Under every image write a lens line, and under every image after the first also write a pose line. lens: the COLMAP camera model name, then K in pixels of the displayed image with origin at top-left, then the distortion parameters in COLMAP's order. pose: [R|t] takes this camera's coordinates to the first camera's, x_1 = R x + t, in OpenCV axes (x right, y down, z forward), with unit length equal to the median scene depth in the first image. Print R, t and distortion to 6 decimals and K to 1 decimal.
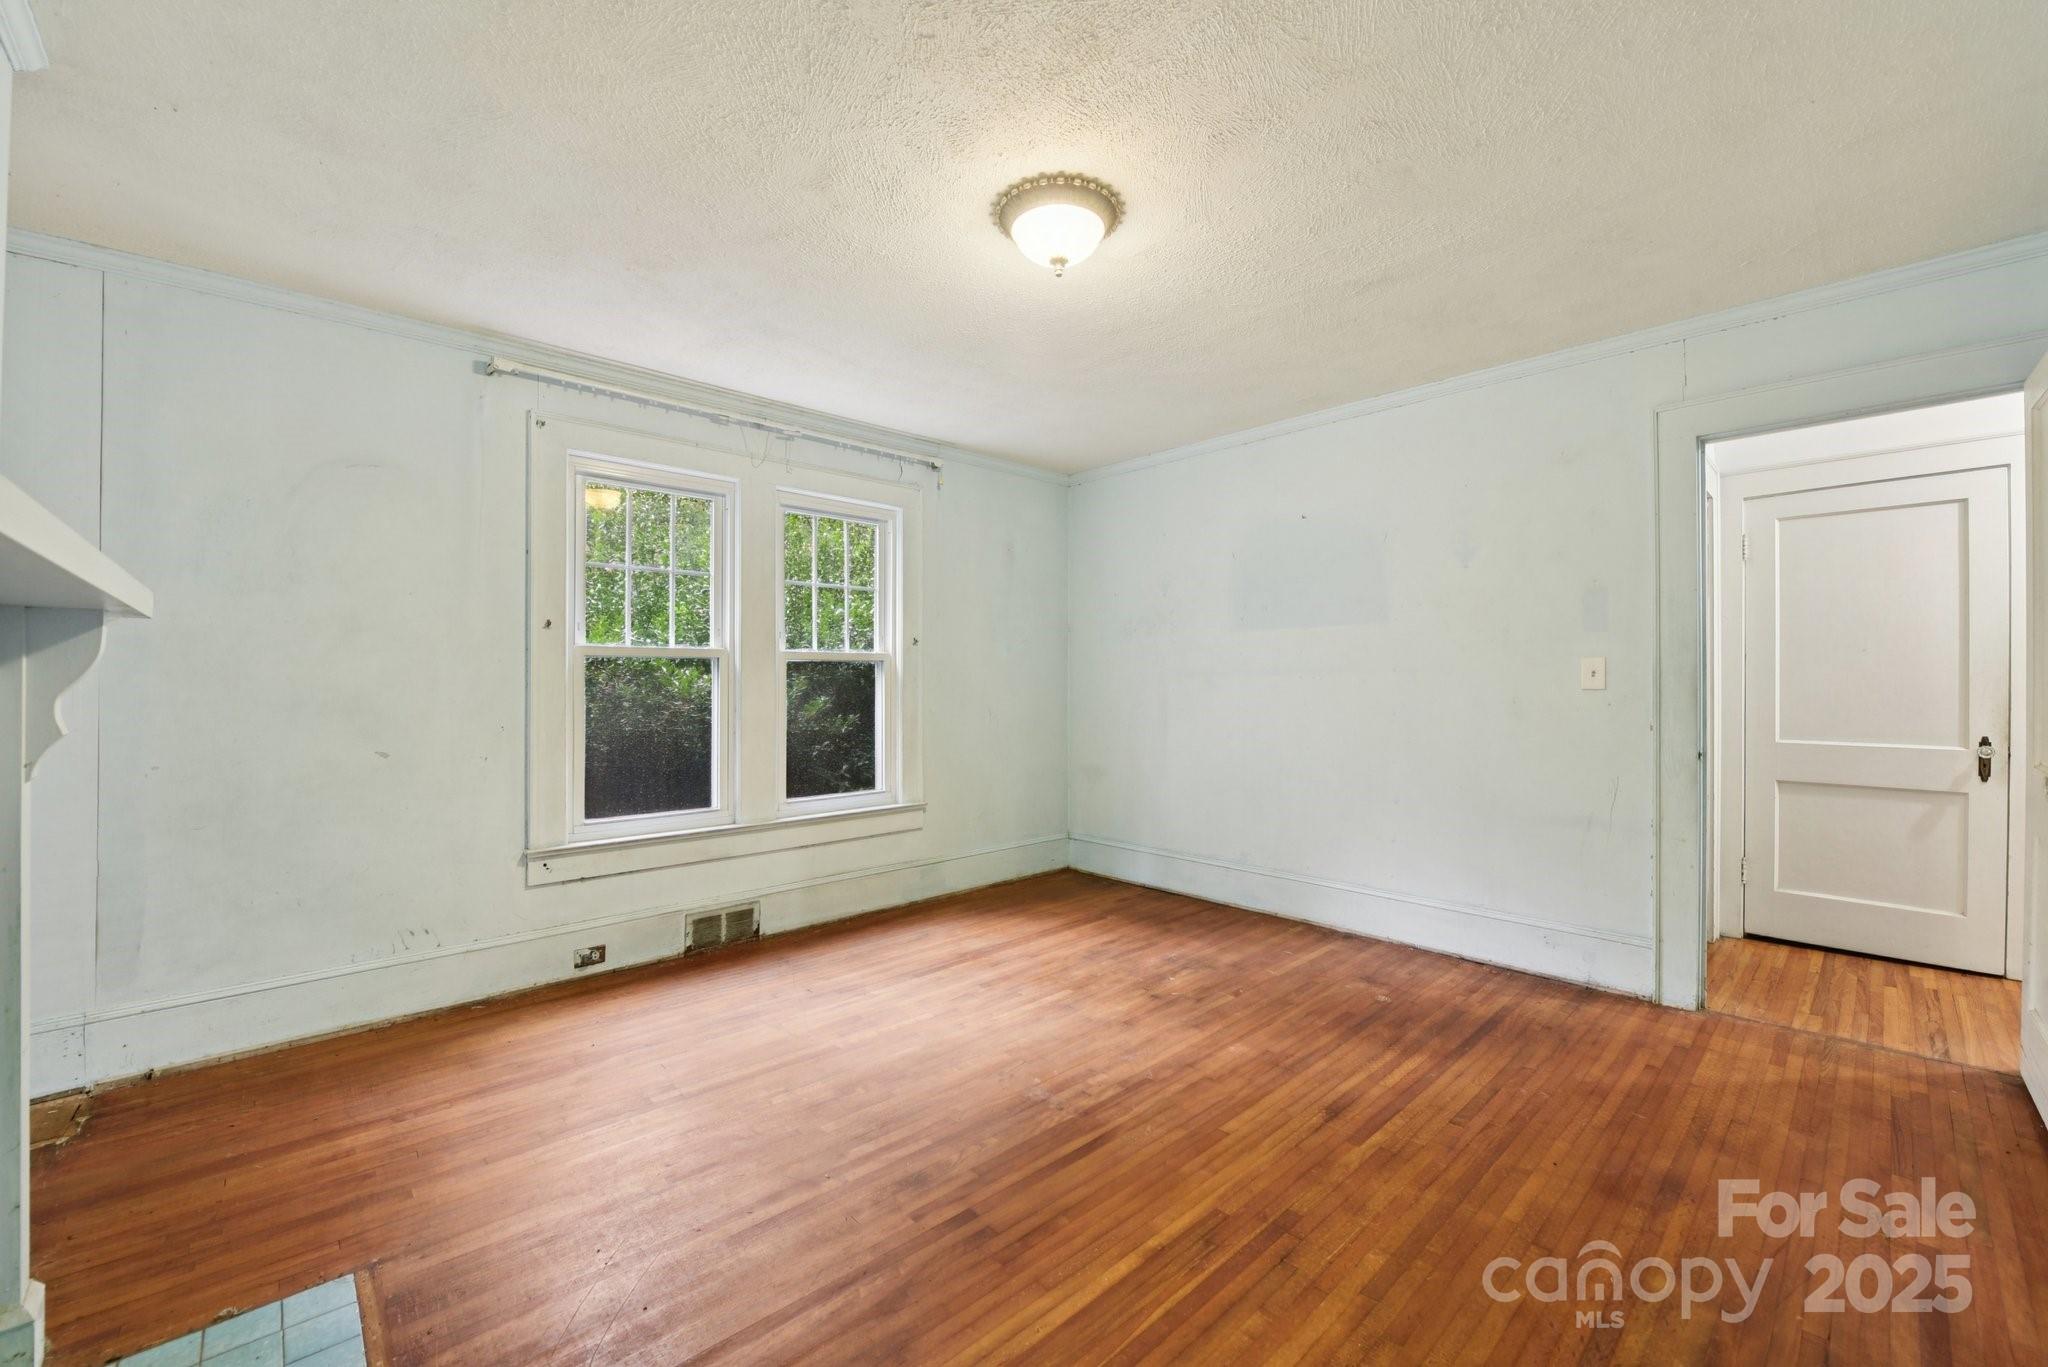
lens RADIAL K [[856.2, 0, 1022.0], [0, 856.2, 681.8], [0, 0, 1]] dist [-0.000044, -0.012557]
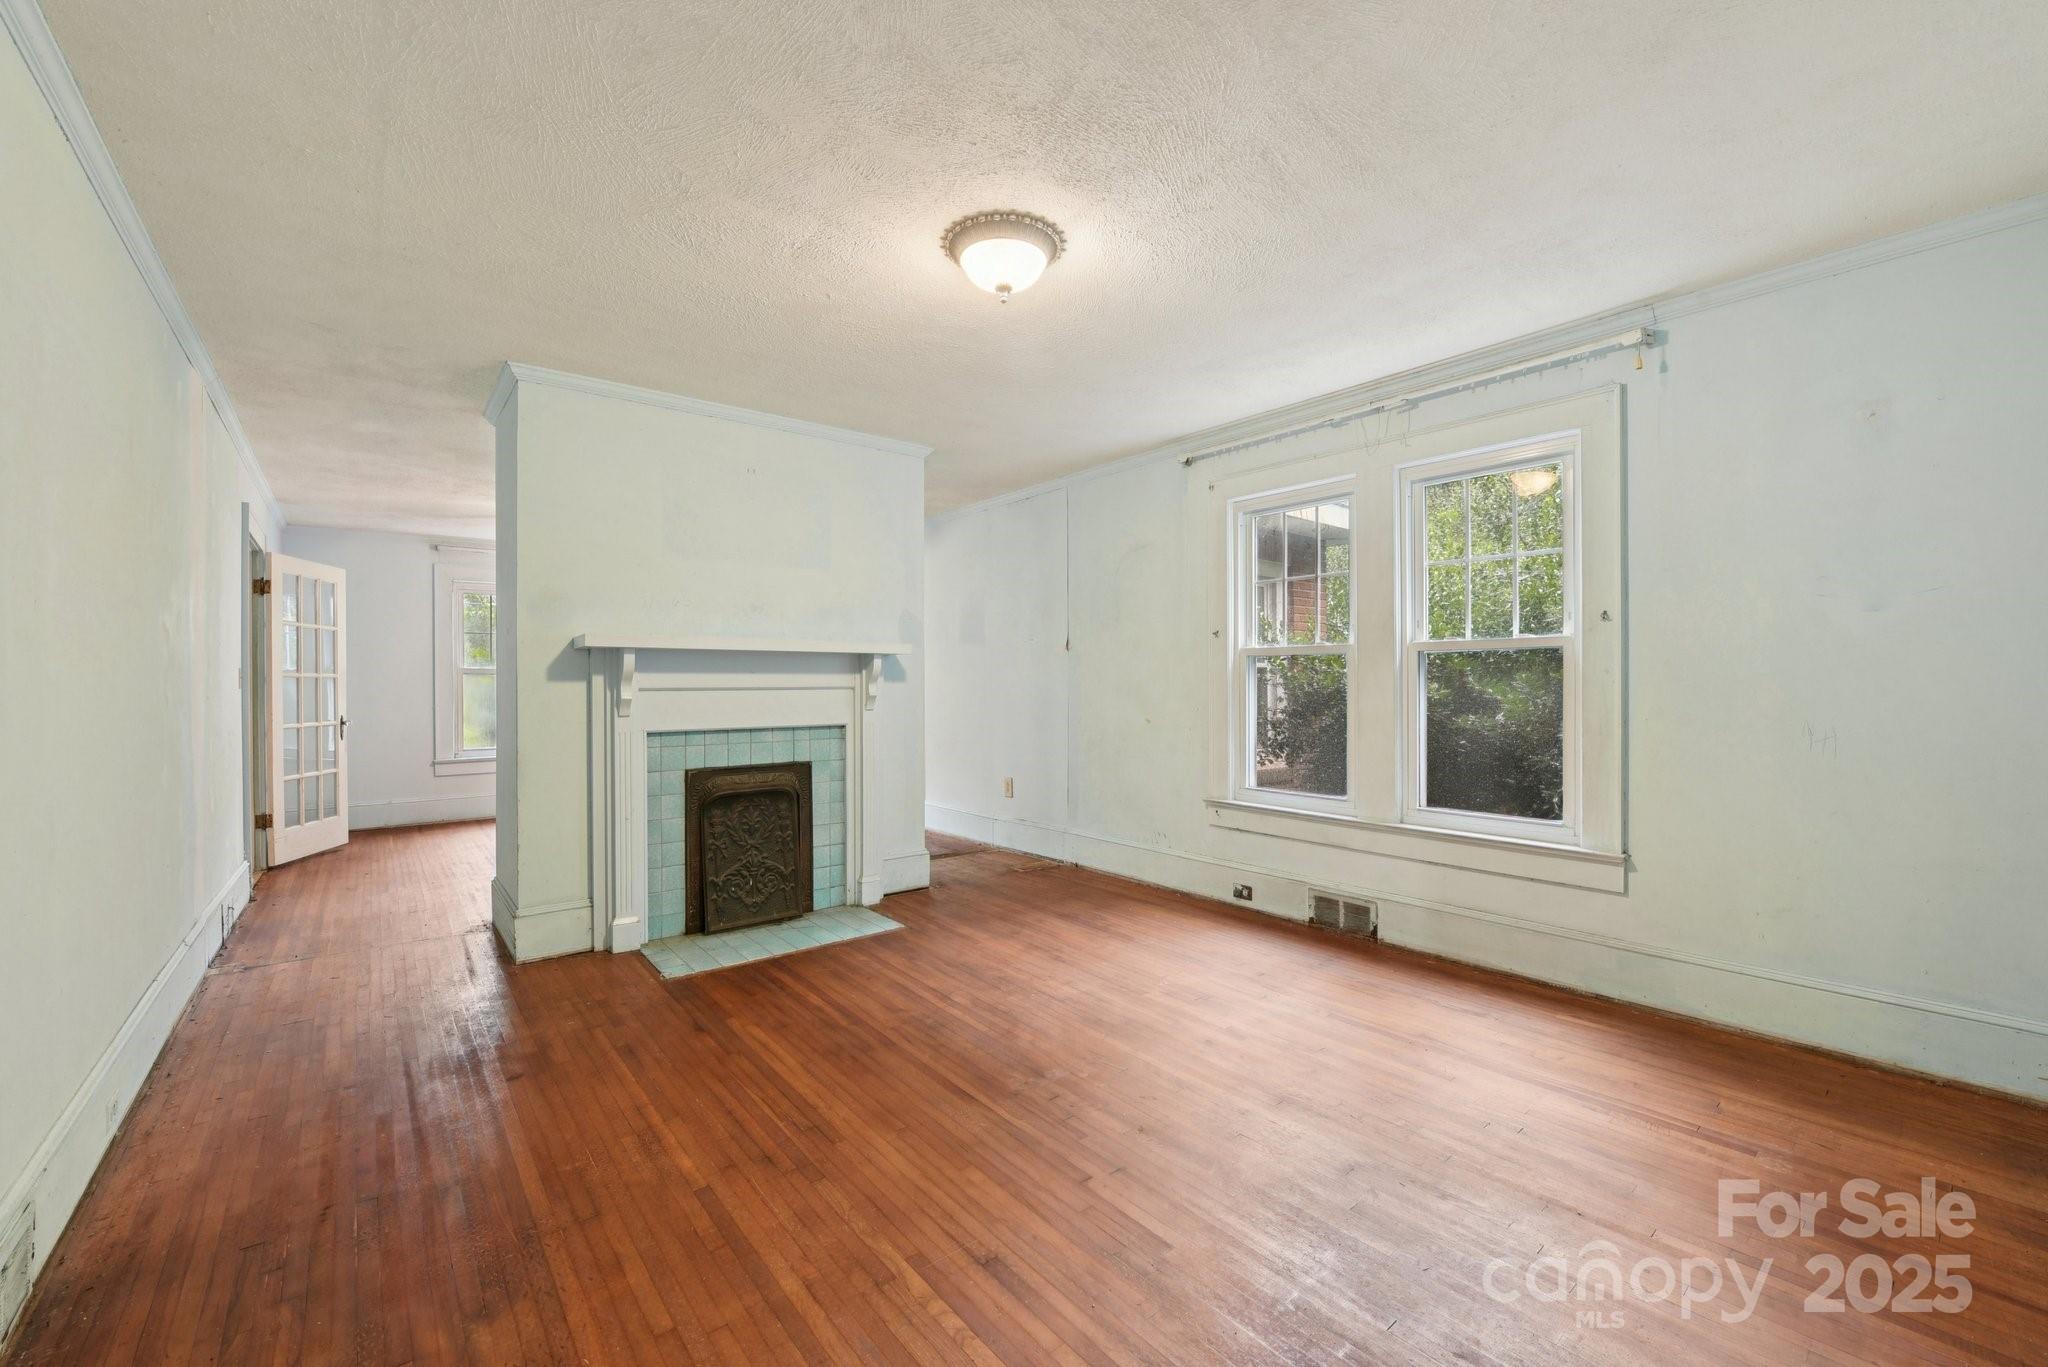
lens RADIAL K [[856.2, 0, 1022.0], [0, 856.2, 681.8], [0, 0, 1]] dist [-0.000044, -0.012557]
pose [[-0.109697, 0.006820, -0.993942, 0.727755], [0.004287, 0.999970, 0.006388, -0.001534], [0.993956, -0.003560, -0.109723, 0.741710]]
